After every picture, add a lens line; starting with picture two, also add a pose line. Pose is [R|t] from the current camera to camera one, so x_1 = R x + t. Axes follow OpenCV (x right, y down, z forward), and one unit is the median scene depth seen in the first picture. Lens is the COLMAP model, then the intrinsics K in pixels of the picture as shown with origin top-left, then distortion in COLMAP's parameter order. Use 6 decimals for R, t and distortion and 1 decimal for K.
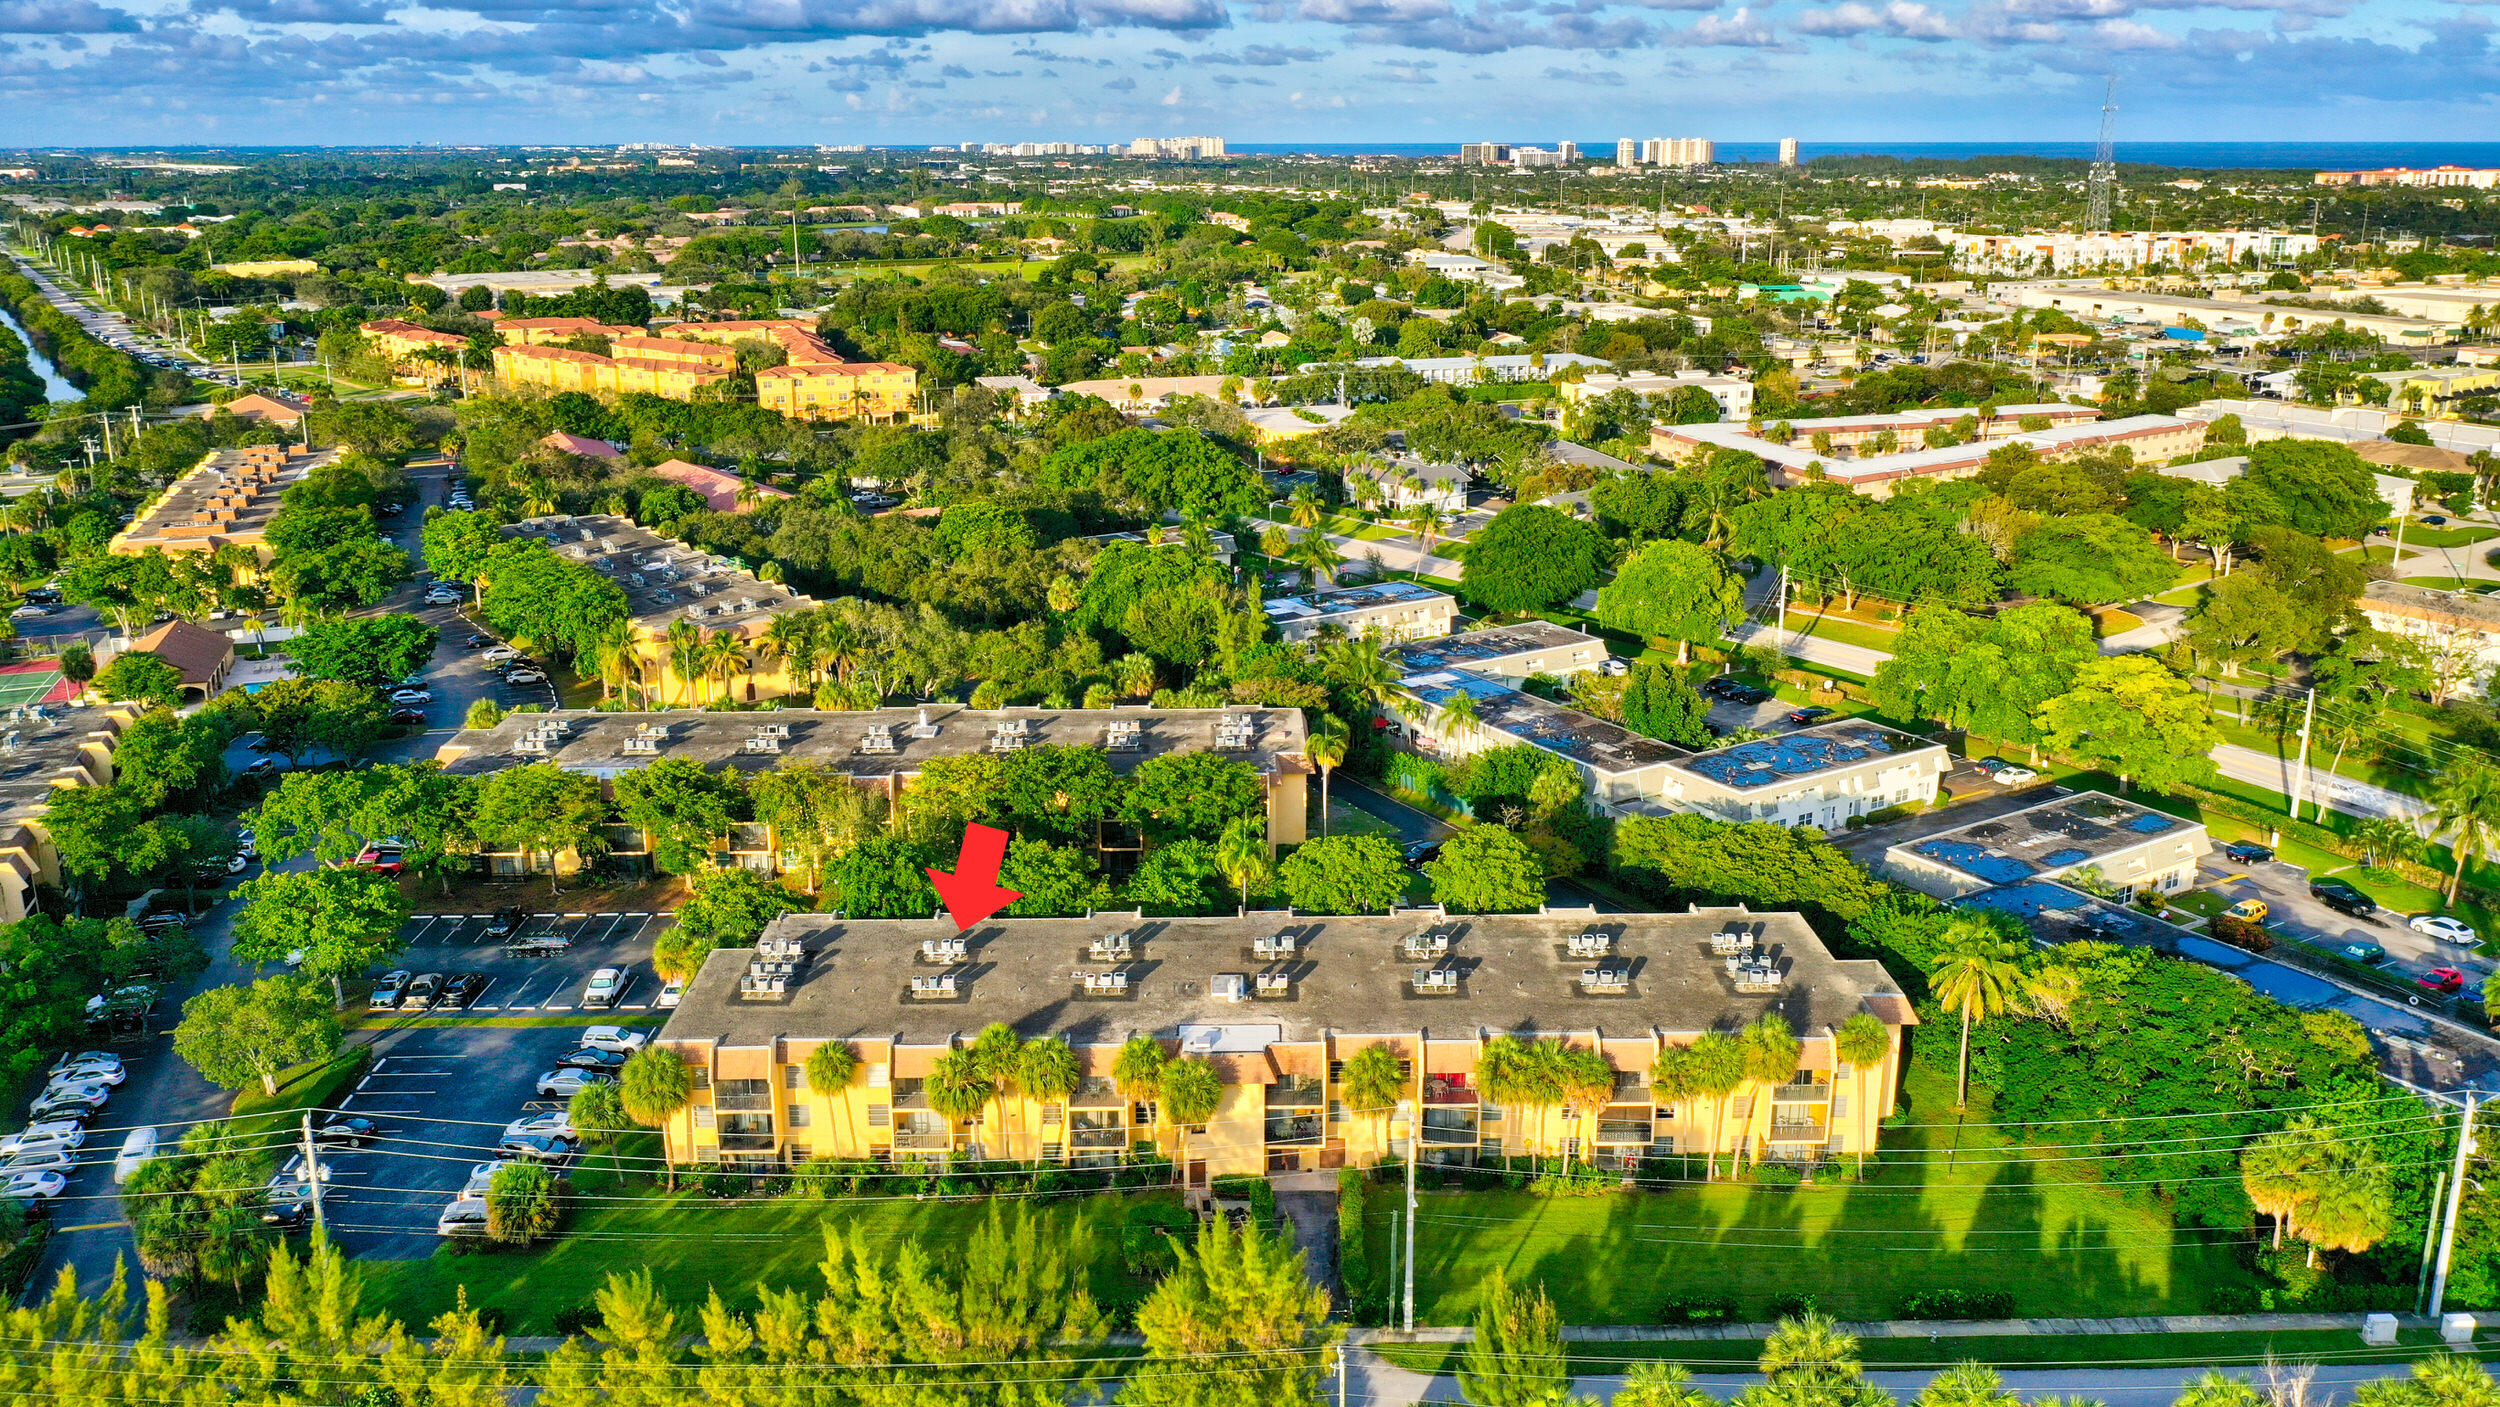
lens RADIAL K [[2018.0, 0, 1250.0], [0, 2018.0, 703.5], [0, 0, 1]] dist [-0.002228, -0.001791]
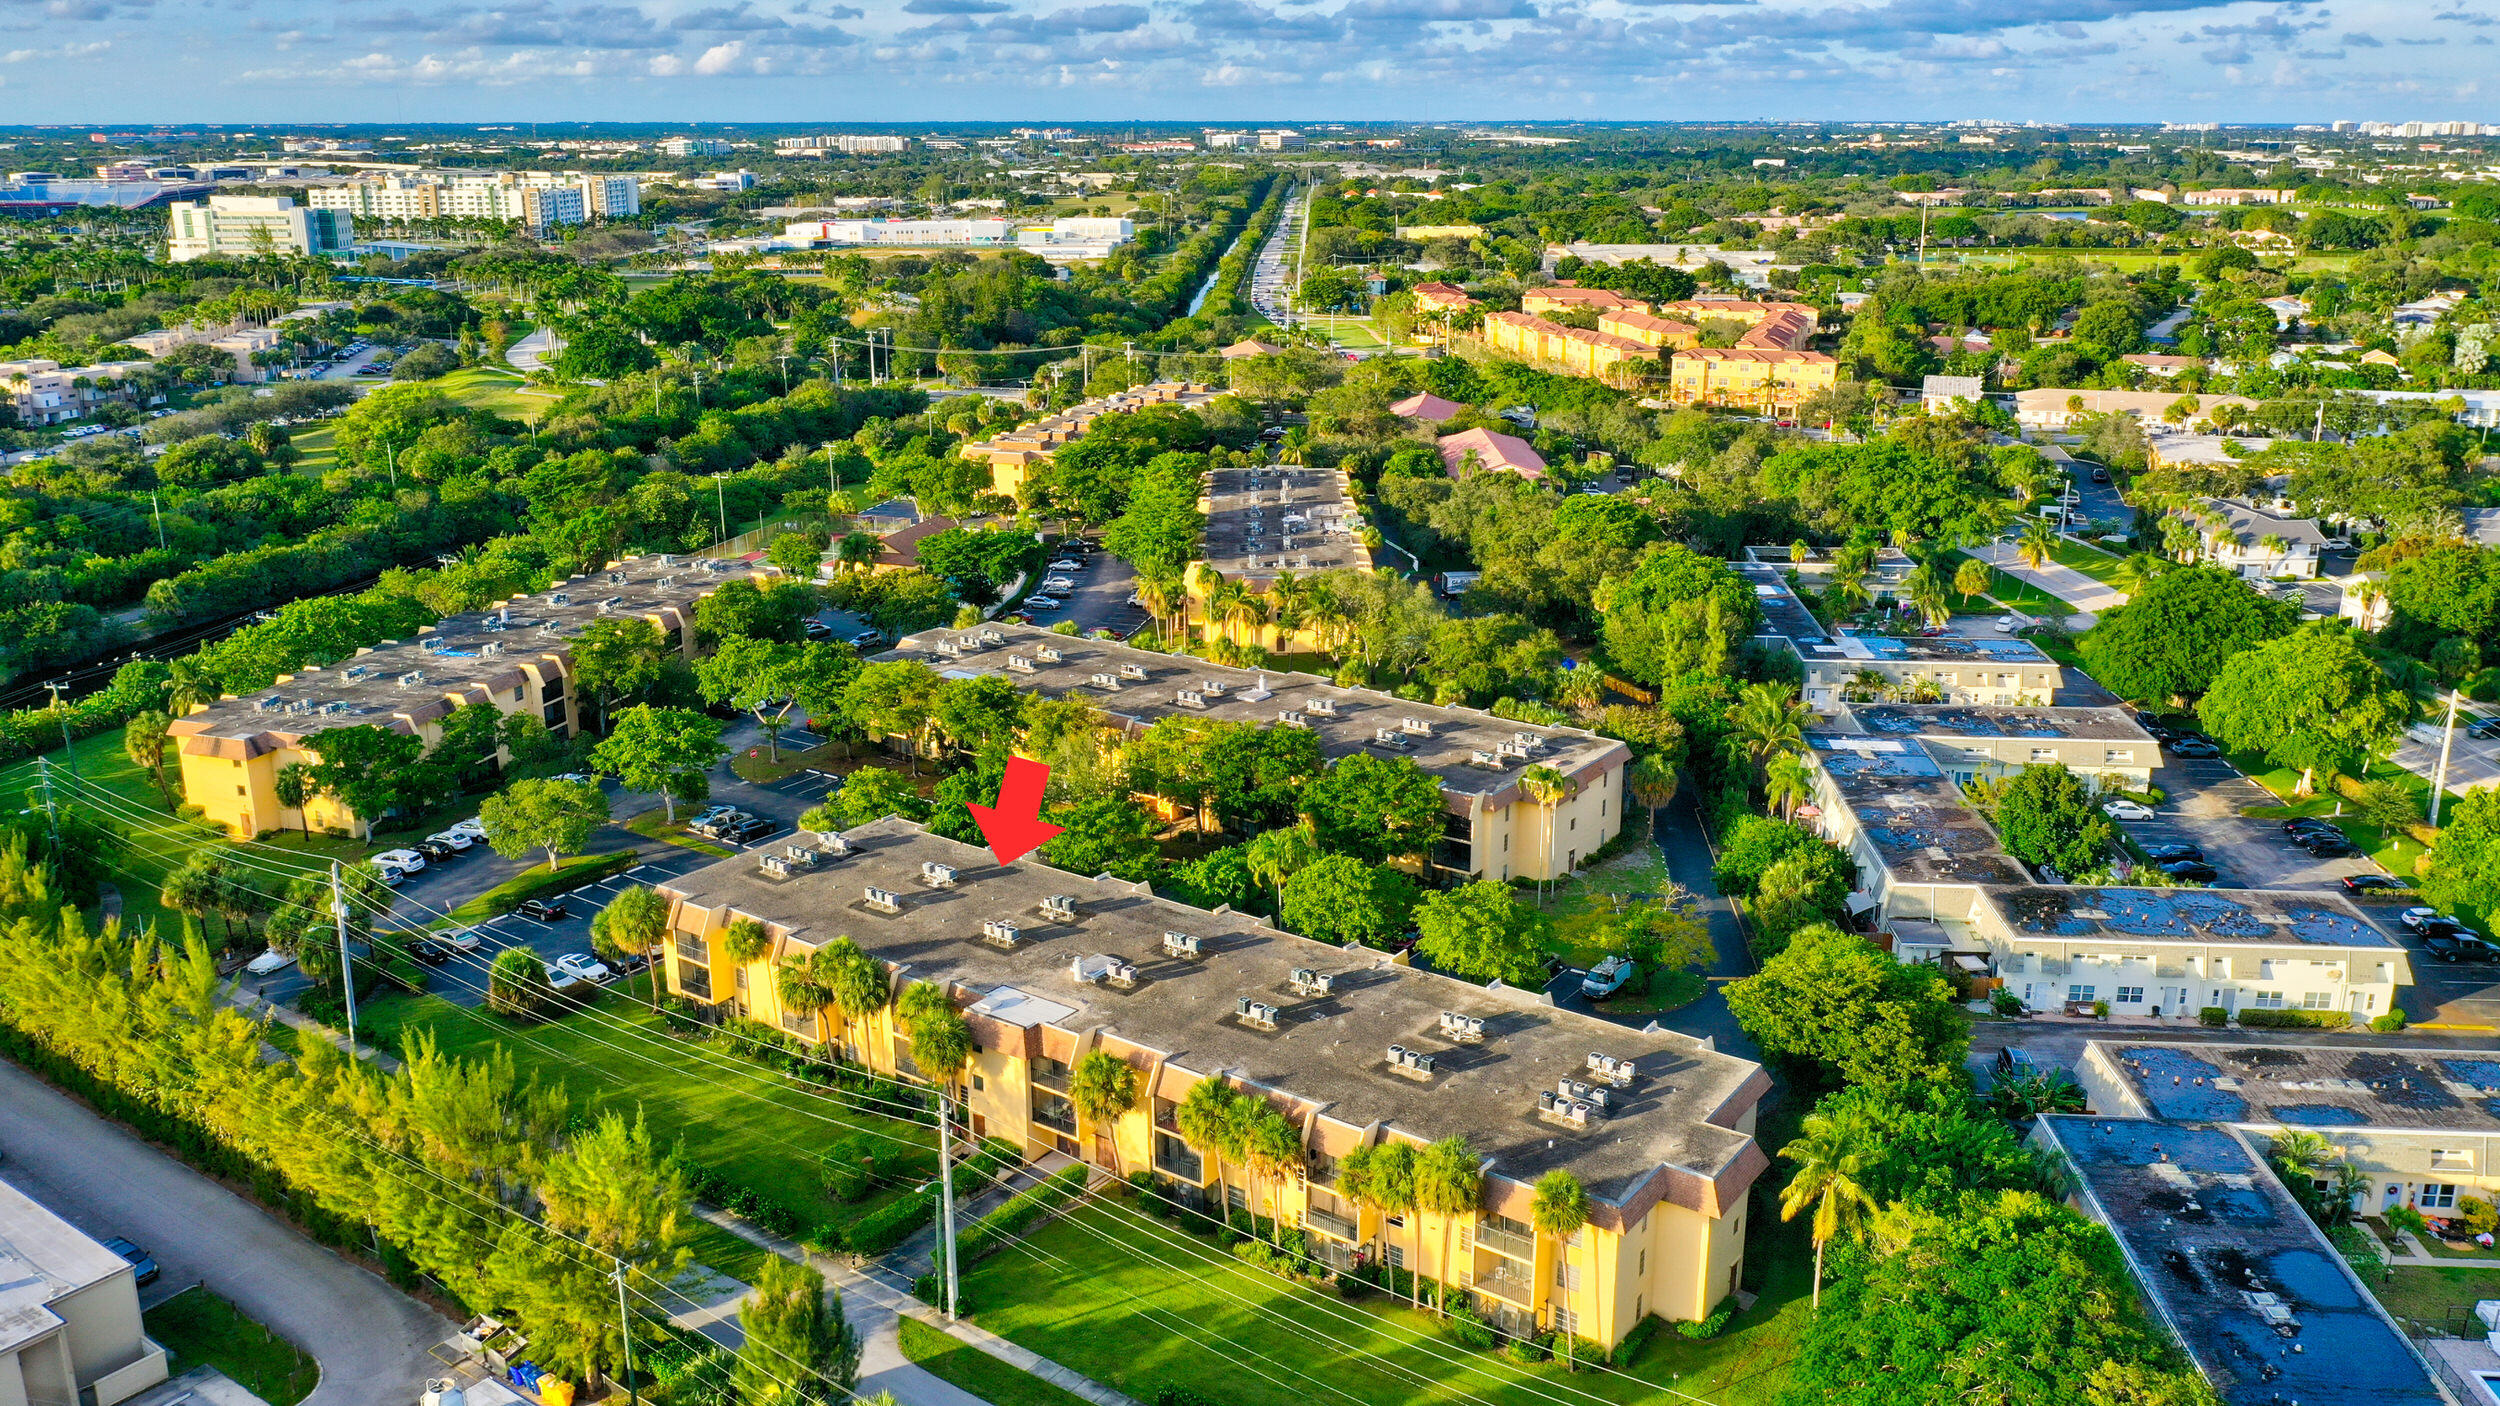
lens RADIAL K [[2035.6, 0, 1250.0], [0, 2035.6, 703.0], [0, 0, 1]] dist [-0.001673, 0.000192]
pose [[0.796880, 0.169526, -0.579865, 0.355209], [-0.164647, 0.984431, 0.061537, -0.037163], [0.581269, 0.046436, 0.812385, 0.123052]]
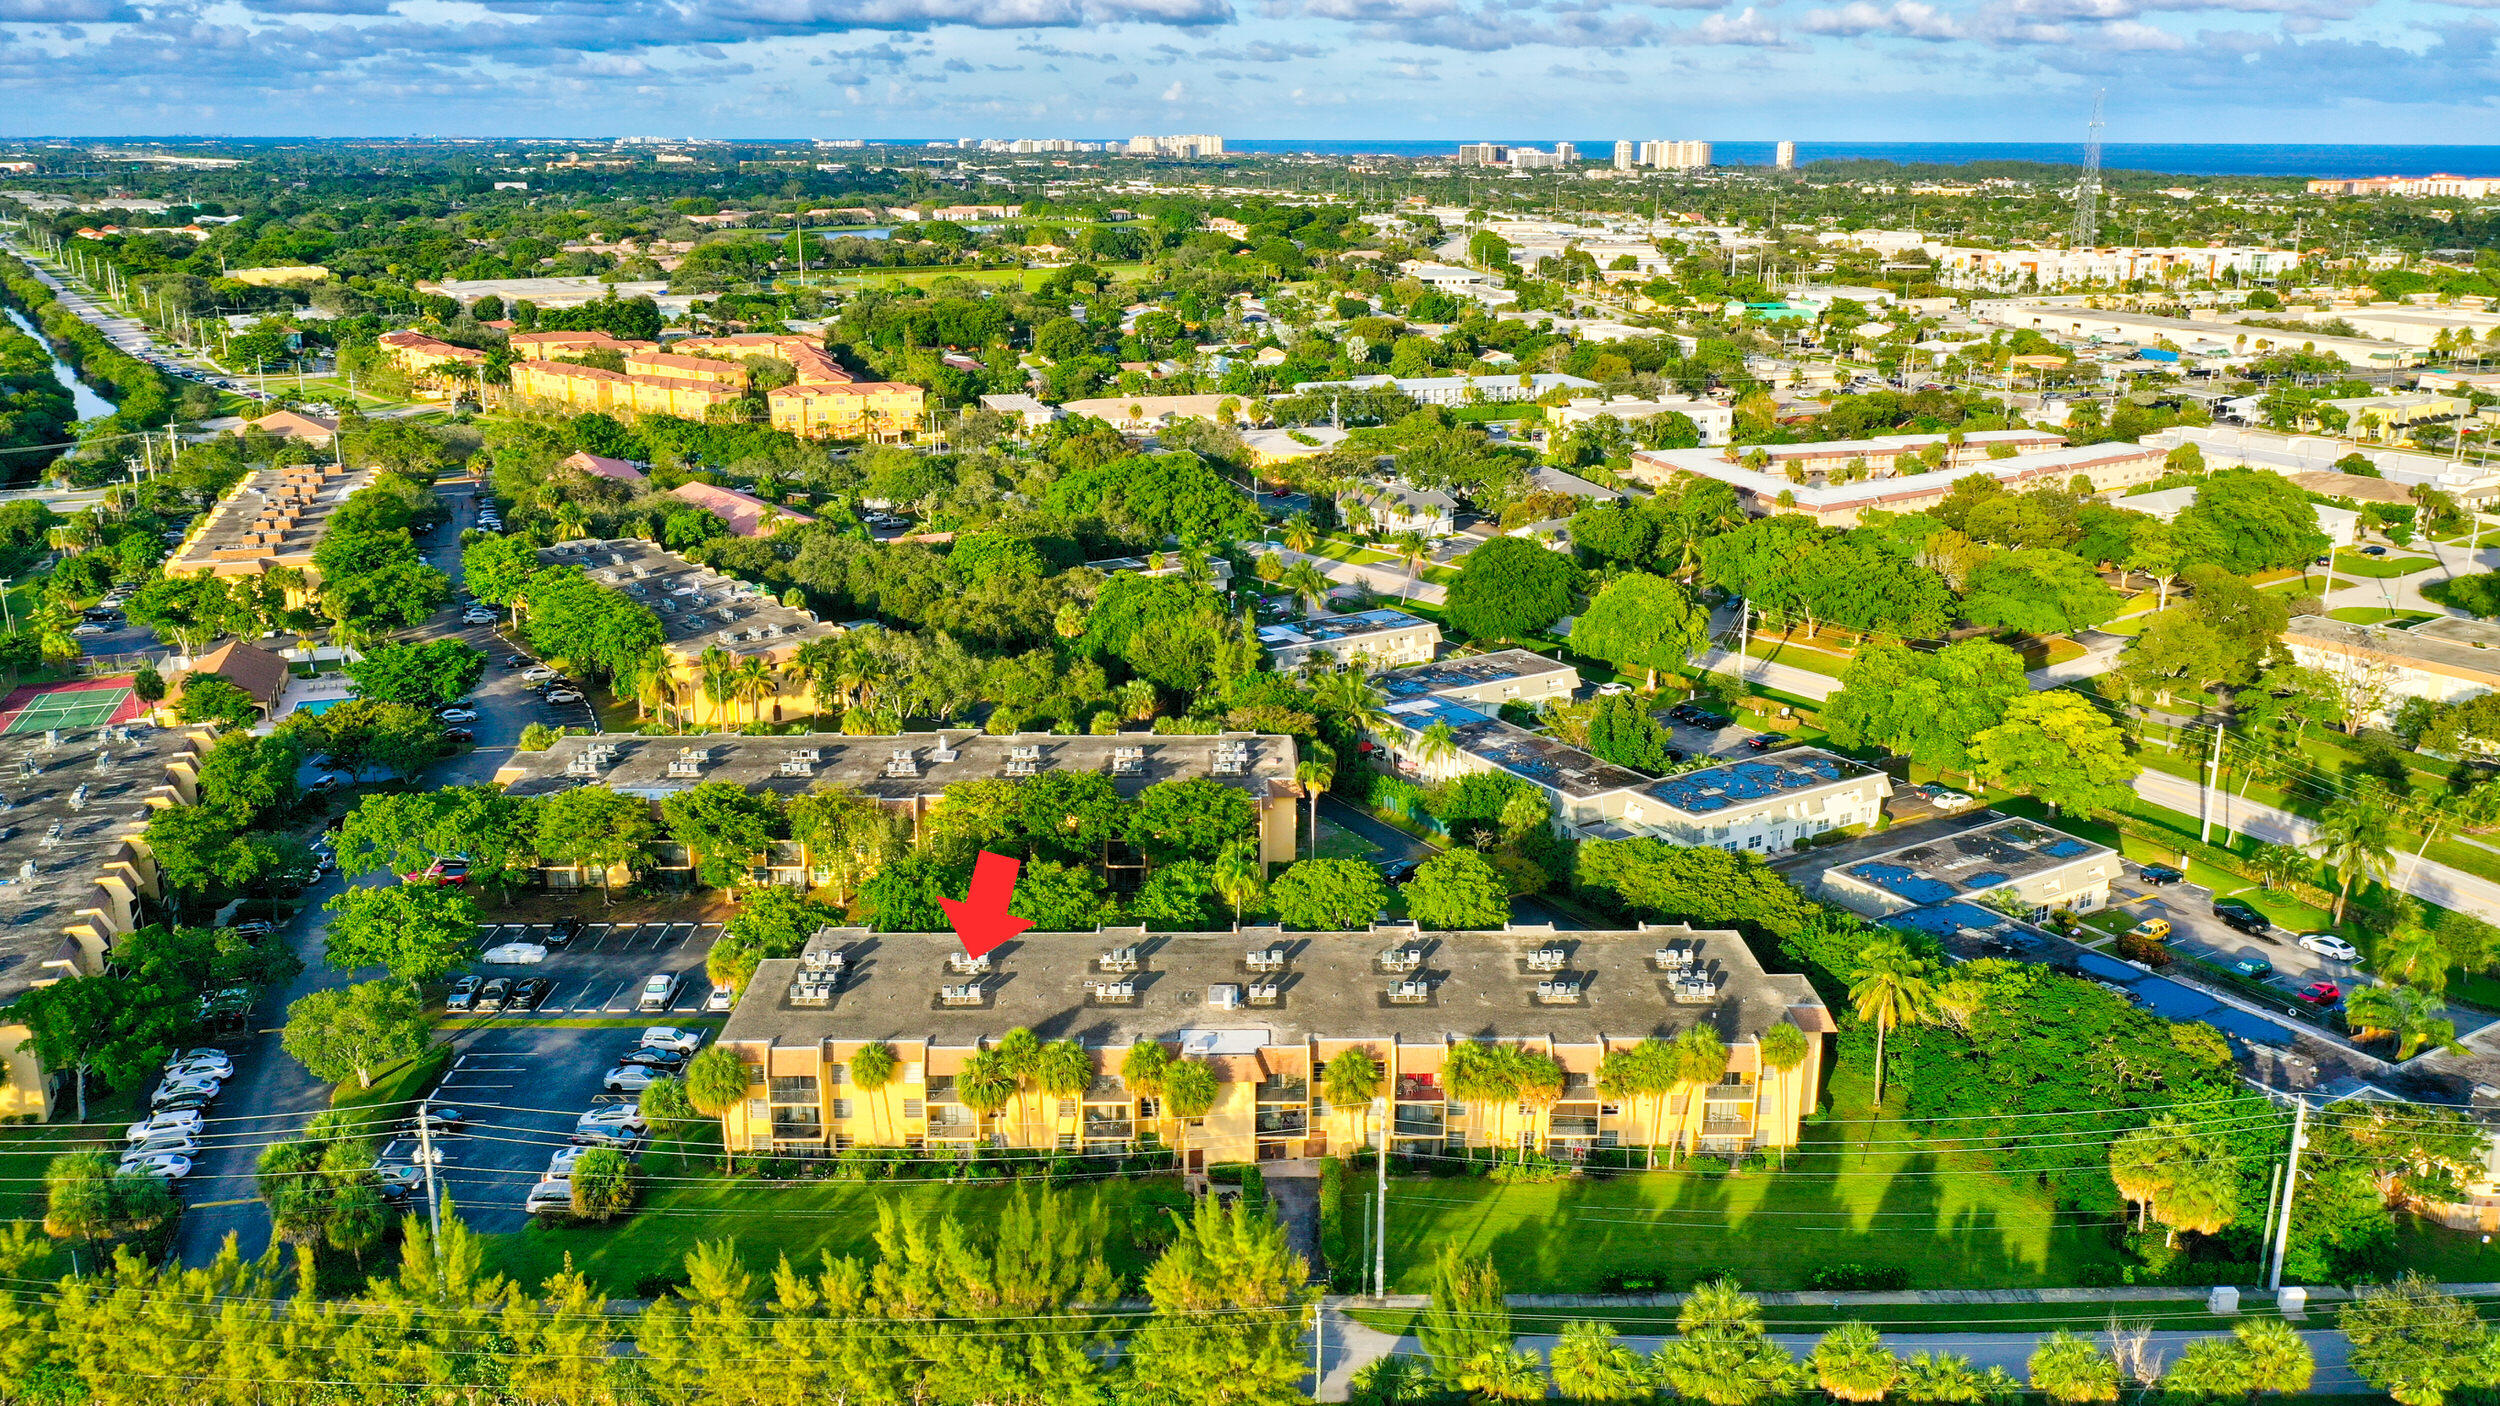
lens RADIAL K [[2035.6, 0, 1250.0], [0, 2035.6, 703.0], [0, 0, 1]] dist [-0.001673, 0.000192]
pose [[0.999984, 0.005228, 0.002302, 0.000260], [-0.005233, 0.999984, 0.002194, -0.014519], [-0.002290, -0.002206, 0.999995, -0.076919]]
